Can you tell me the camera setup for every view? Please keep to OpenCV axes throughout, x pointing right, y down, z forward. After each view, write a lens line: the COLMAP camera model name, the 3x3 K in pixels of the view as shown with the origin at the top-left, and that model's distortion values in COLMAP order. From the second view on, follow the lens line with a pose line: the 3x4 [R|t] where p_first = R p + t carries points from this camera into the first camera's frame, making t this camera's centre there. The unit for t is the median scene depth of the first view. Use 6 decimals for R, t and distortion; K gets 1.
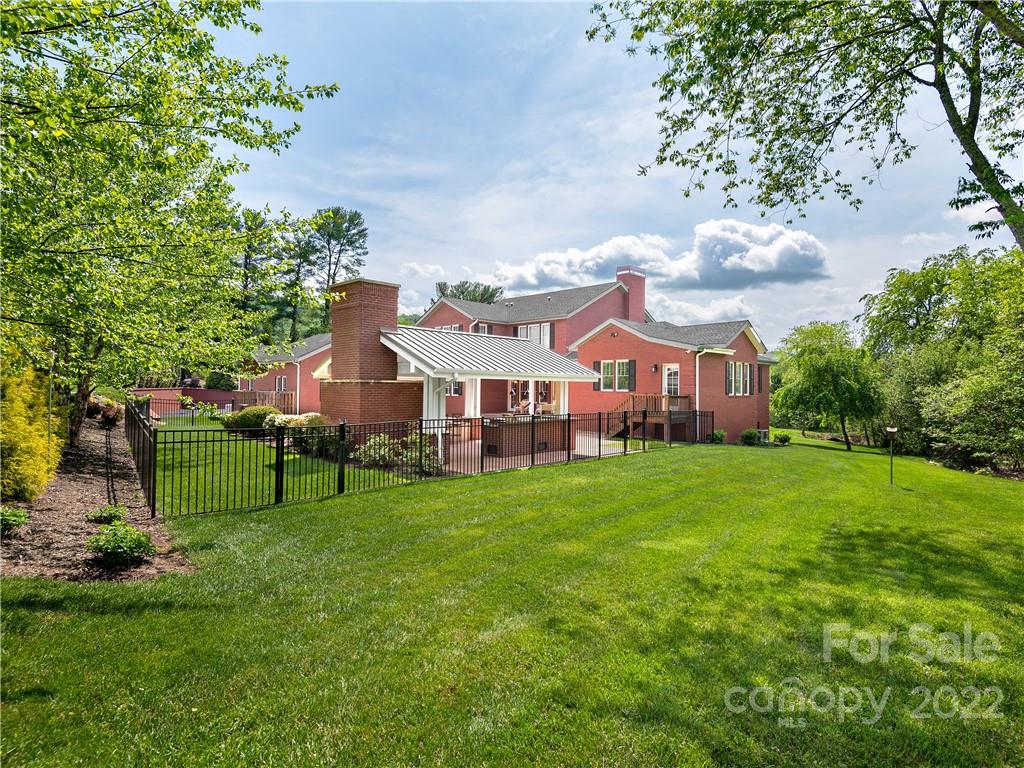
lens RADIAL K [[536.7, 0, 507.5], [0, 536.7, 382.0], [0, 0, 1]] dist [0.022081, -0.012618]
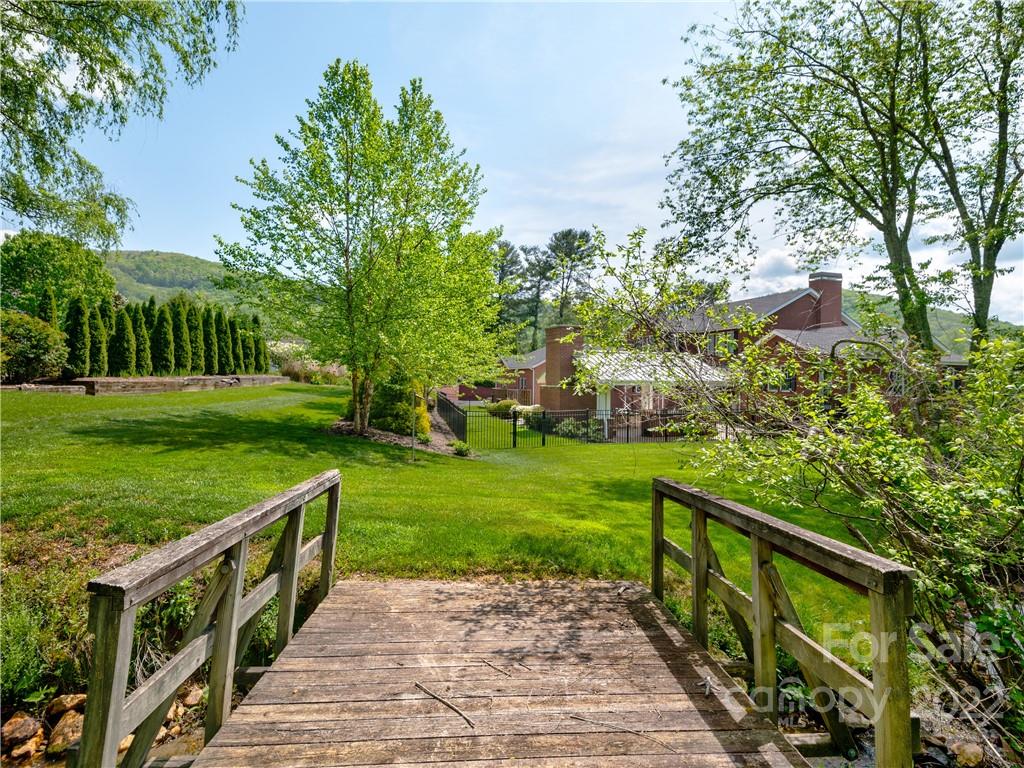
lens RADIAL K [[536.7, 0, 511.9], [0, 536.7, 385.8], [0, 0, 1]] dist [0.022081, -0.012618]
pose [[0.908981, 0.001637, -0.416835, 0.058902], [0.006934, 0.999795, 0.019048, -0.007690], [0.416780, -0.020205, 0.908783, -0.121300]]
